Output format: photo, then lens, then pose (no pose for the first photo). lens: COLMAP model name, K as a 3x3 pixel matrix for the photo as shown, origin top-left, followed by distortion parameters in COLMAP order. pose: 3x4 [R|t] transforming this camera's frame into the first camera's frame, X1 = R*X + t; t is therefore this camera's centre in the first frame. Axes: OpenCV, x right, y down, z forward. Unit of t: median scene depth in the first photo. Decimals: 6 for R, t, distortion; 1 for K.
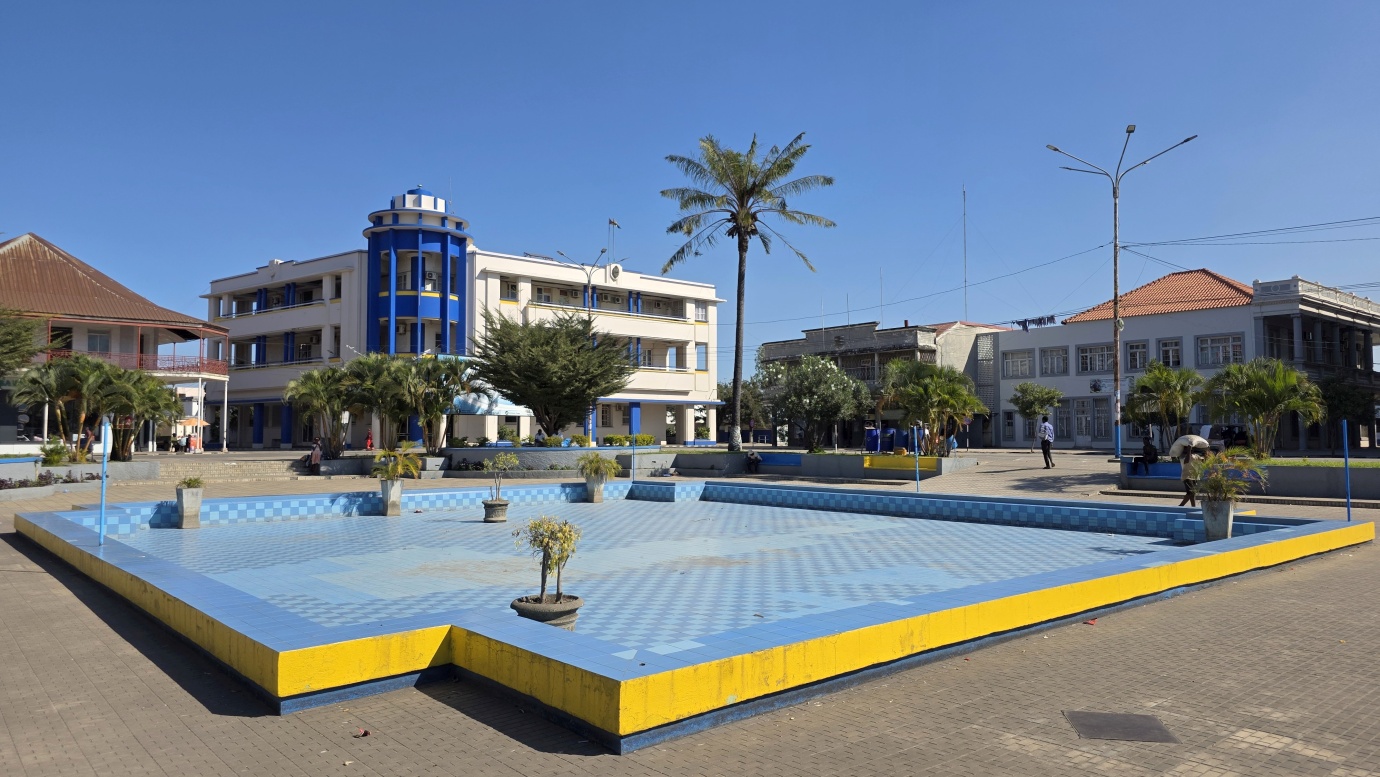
lens RADIAL K [[869.5, 0, 690.0], [0, 869.5, 388.5], [0, 0, 1]] dist [0.025125, -0.000499]
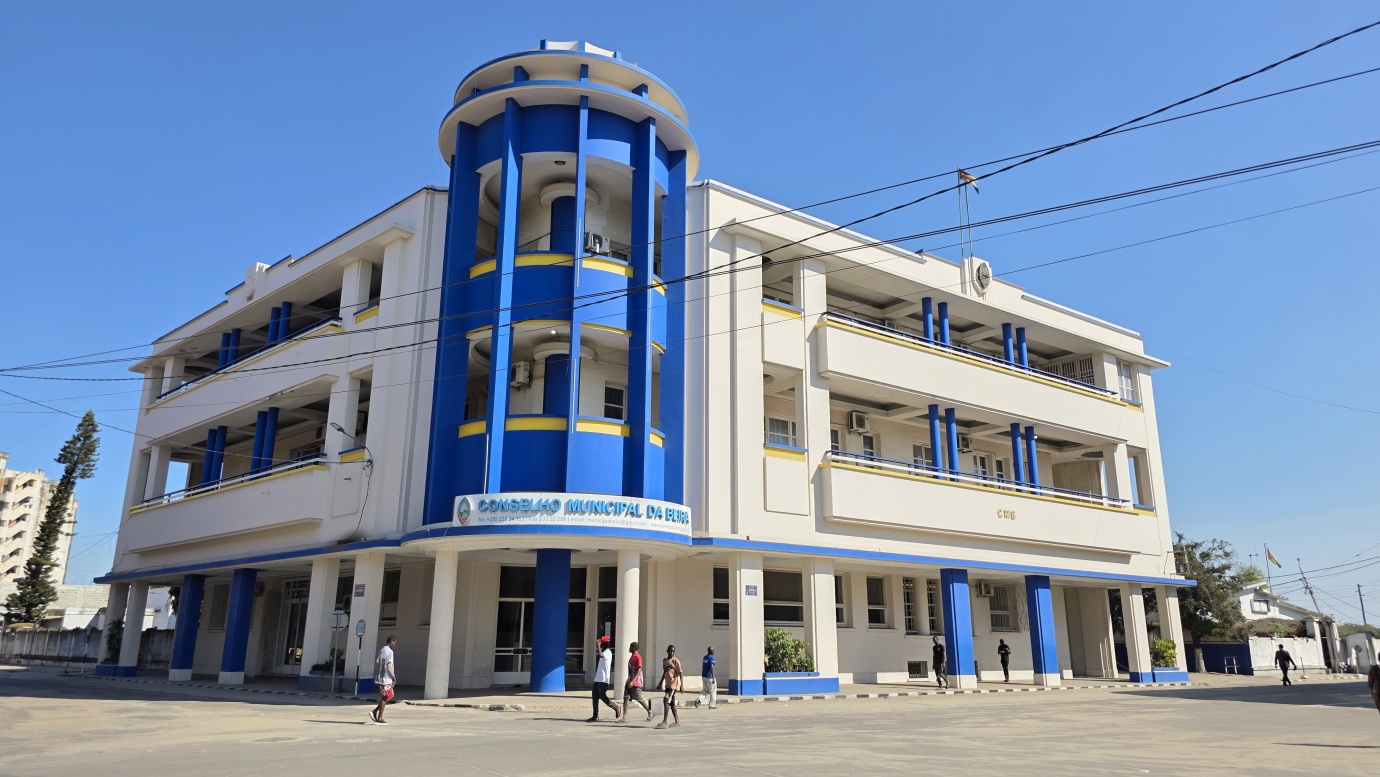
lens RADIAL K [[915.9, 0, 690.0], [0, 915.9, 388.5], [0, 0, 1]] dist [0.071644, -0.000473]
pose [[0.995026, -0.022841, -0.096960, -0.211051], [0.001984, 0.977708, -0.209961, 0.024219], [0.099594, 0.208724, 0.972890, 0.594119]]
